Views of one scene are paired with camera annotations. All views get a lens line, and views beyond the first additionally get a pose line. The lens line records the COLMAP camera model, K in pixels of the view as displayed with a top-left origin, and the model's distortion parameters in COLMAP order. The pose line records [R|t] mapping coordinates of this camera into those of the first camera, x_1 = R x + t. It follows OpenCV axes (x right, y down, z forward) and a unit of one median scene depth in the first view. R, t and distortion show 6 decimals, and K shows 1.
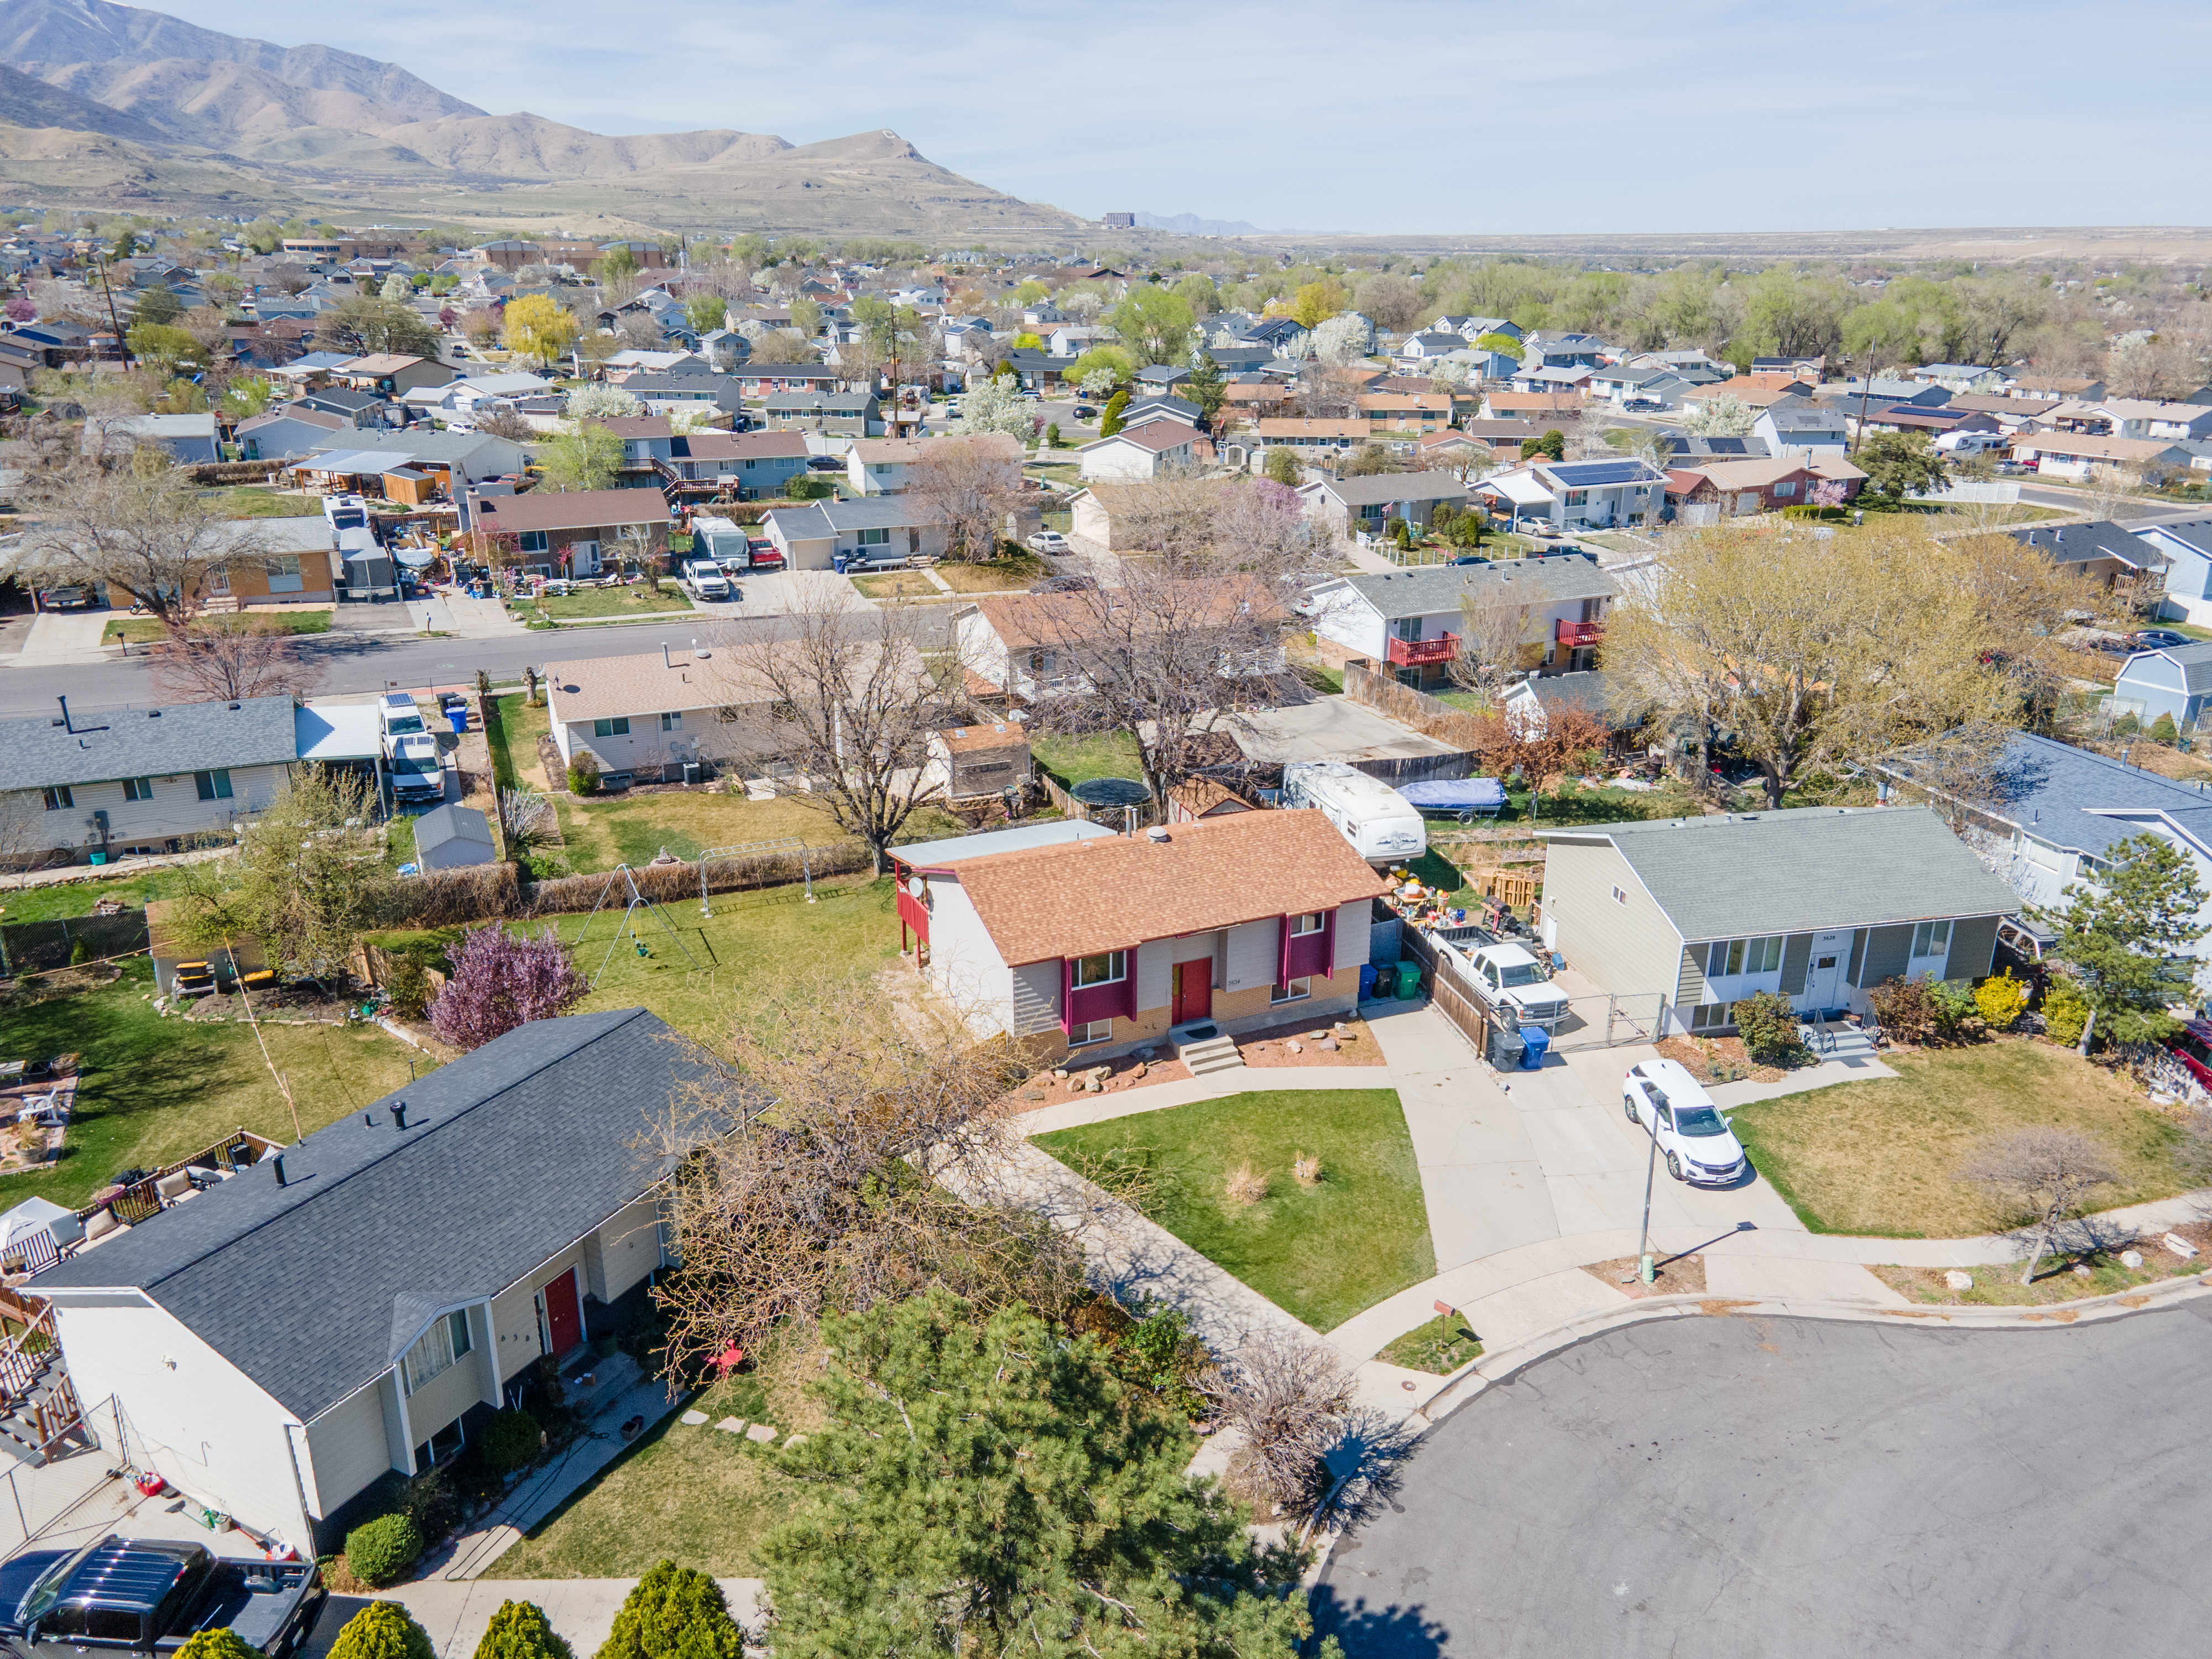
lens RADIAL K [[1607.9, 0, 1094.7], [0, 1607.9, 810.6], [0, 0, 1]] dist [0.027487, 0.032169]
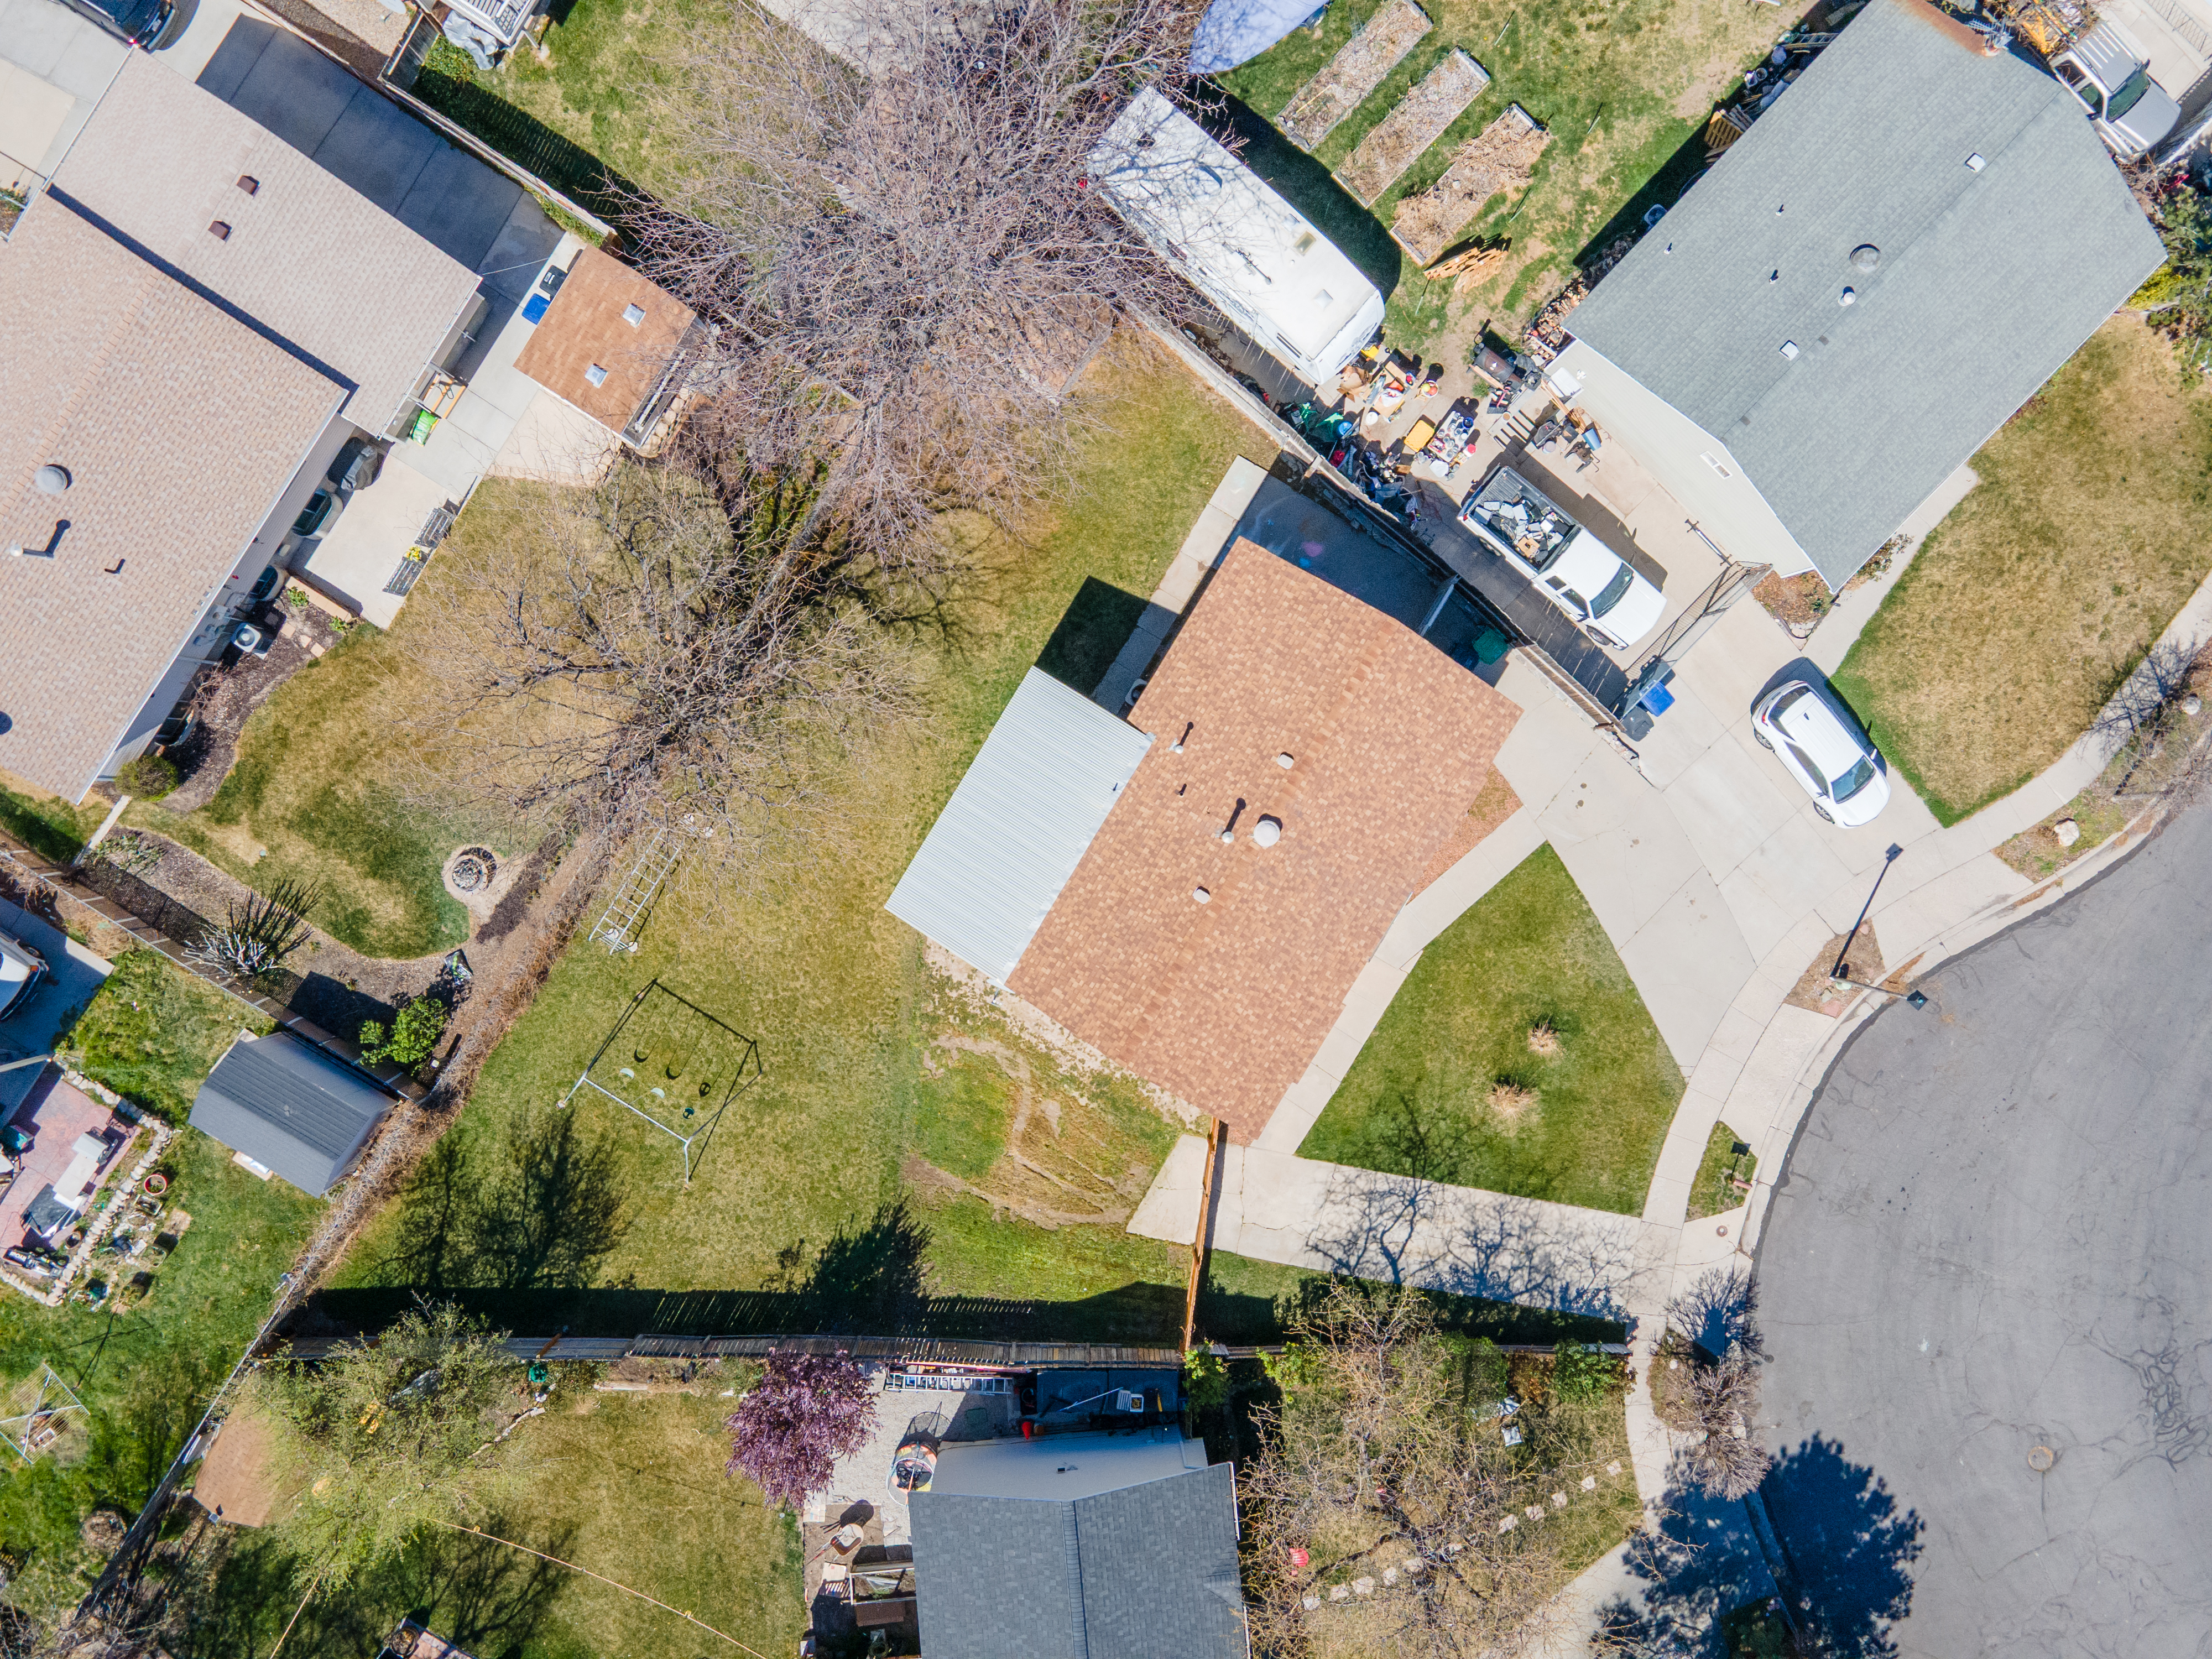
lens RADIAL K [[1607.9, 0, 1088.9], [0, 1607.9, 838.3], [0, 0, 1]] dist [0.027487, 0.032169]
pose [[0.833130, -0.552966, -0.011054, -0.027717], [0.184183, 0.258545, 0.948278, -0.793360], [-0.521508, -0.792075, 0.317248, 0.852618]]
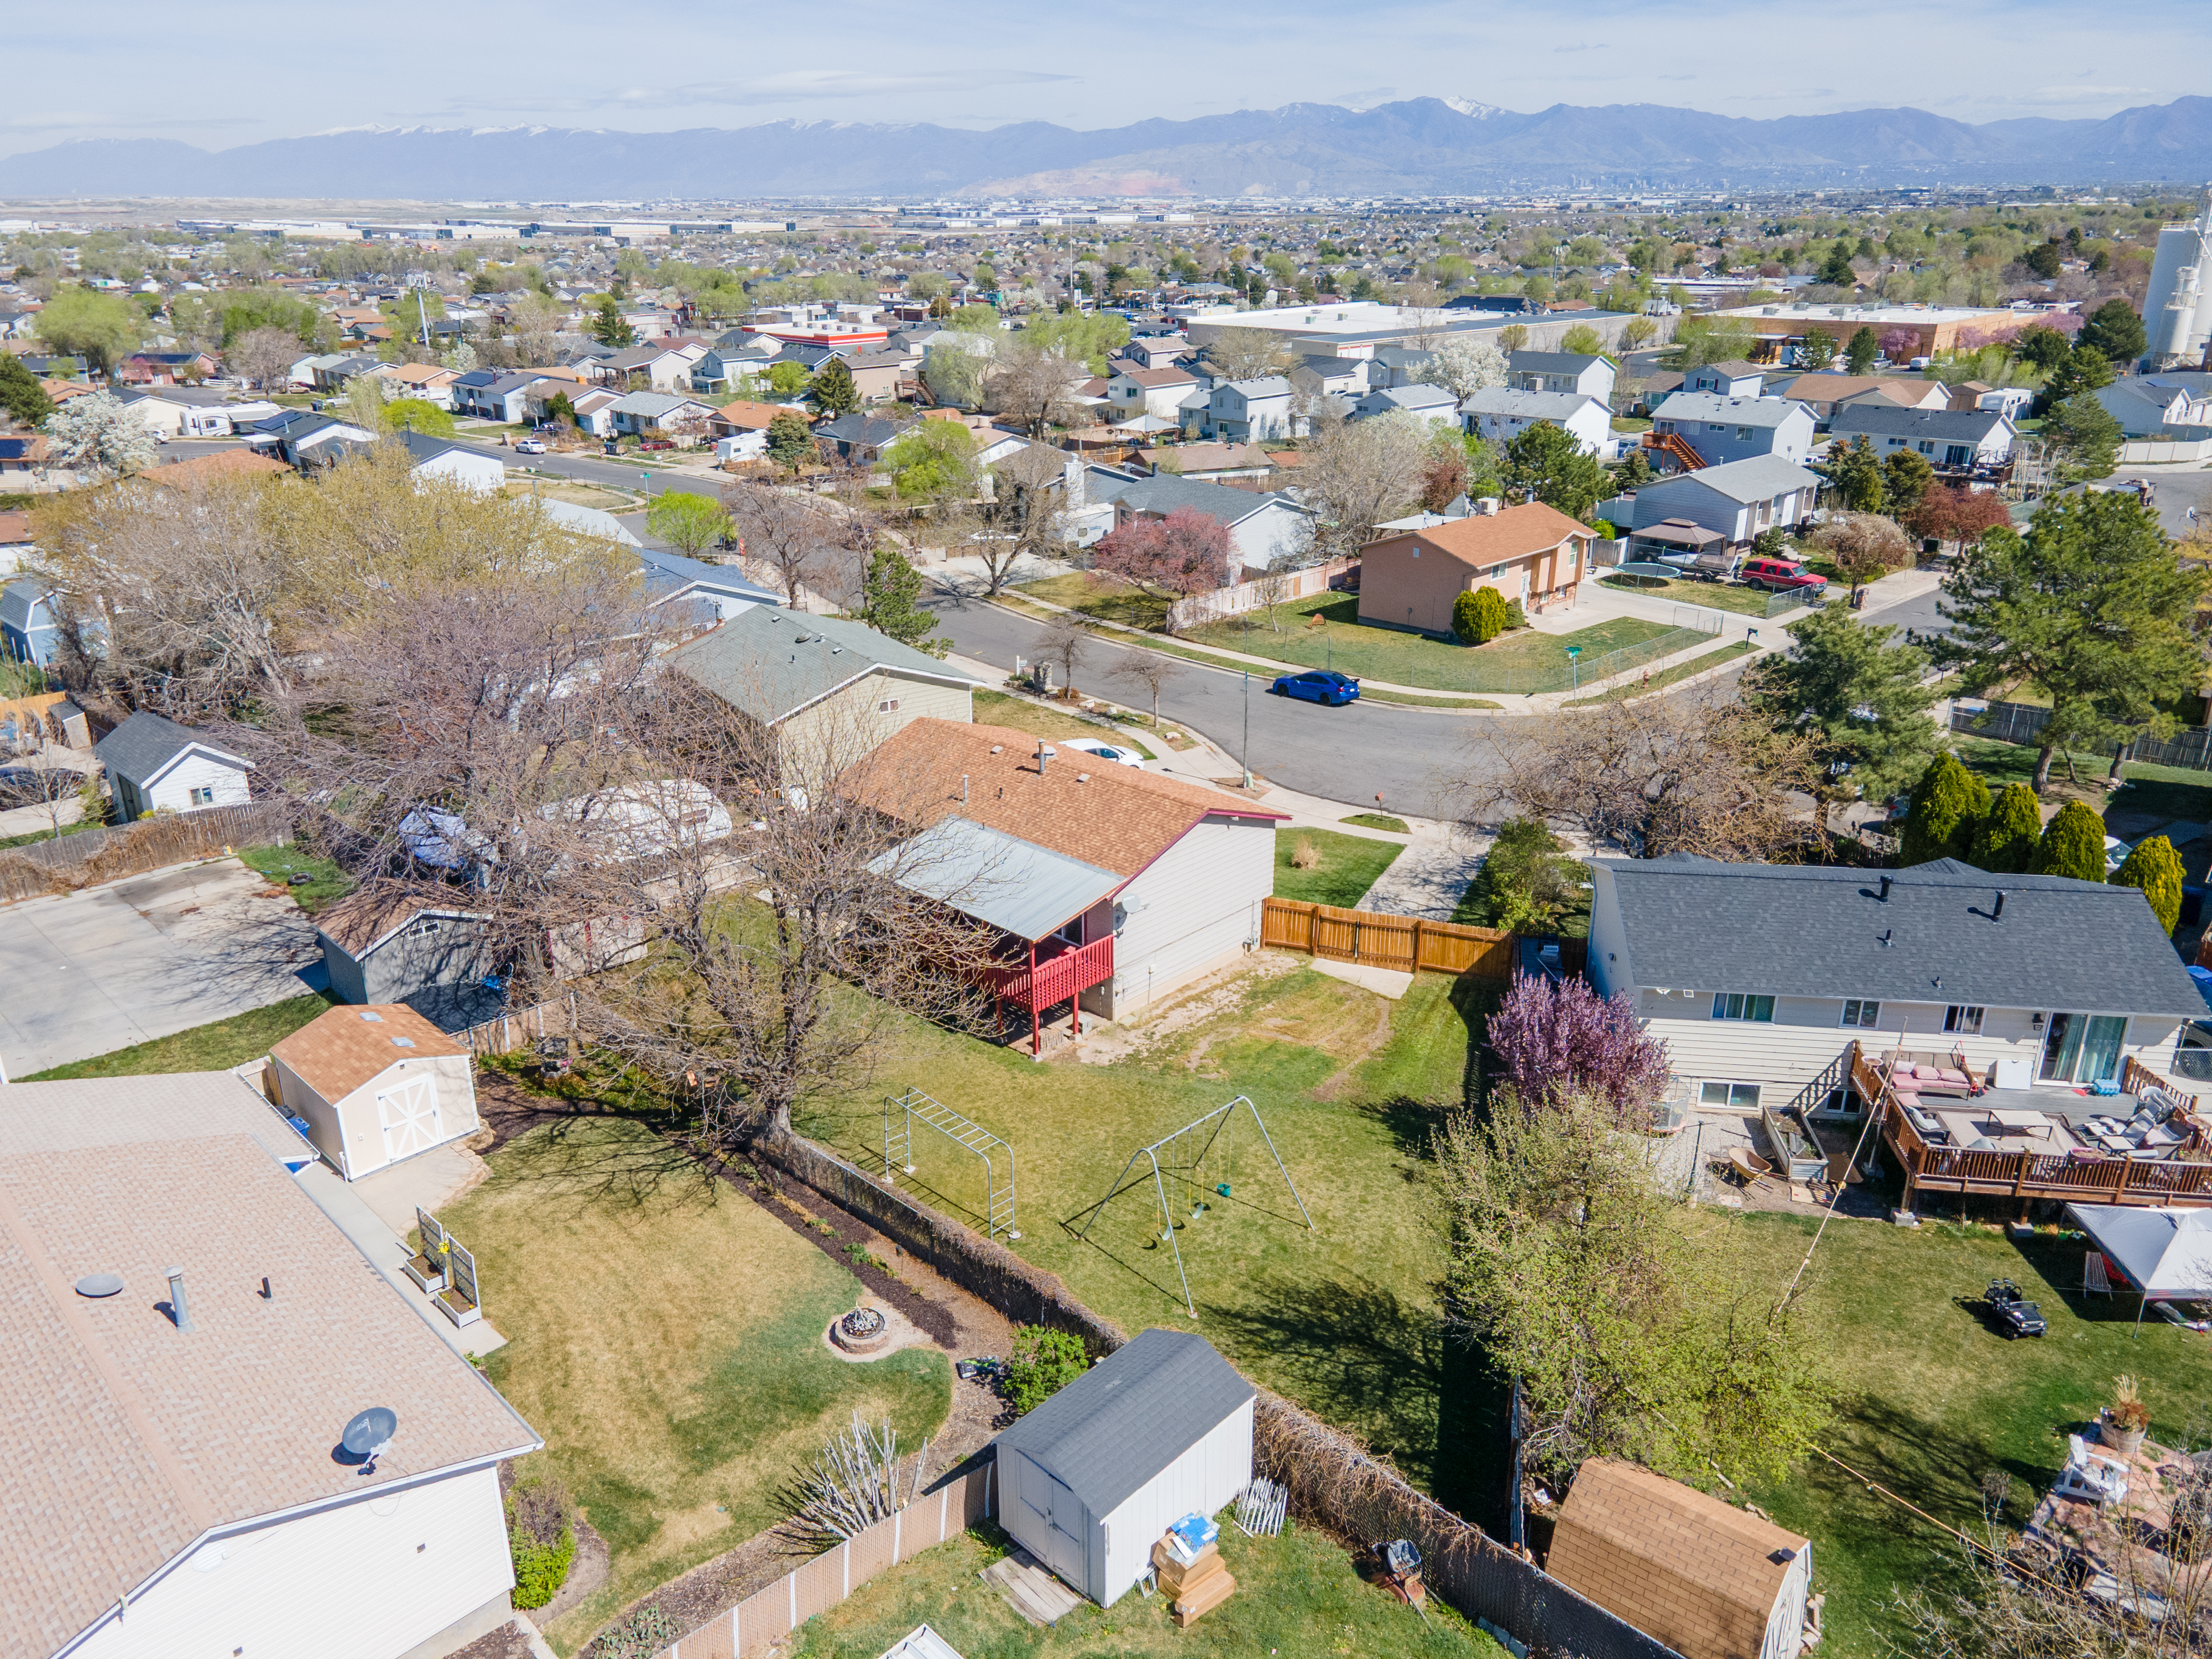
lens RADIAL K [[1607.9, 0, 1087.8], [0, 1607.9, 825.1], [0, 0, 1]] dist [0.027487, 0.032169]
pose [[-0.361922, -0.336980, 0.869170, -0.917689], [0.319303, 0.831165, 0.455203, -0.425802], [-0.875819, 0.442276, -0.193218, 1.277066]]
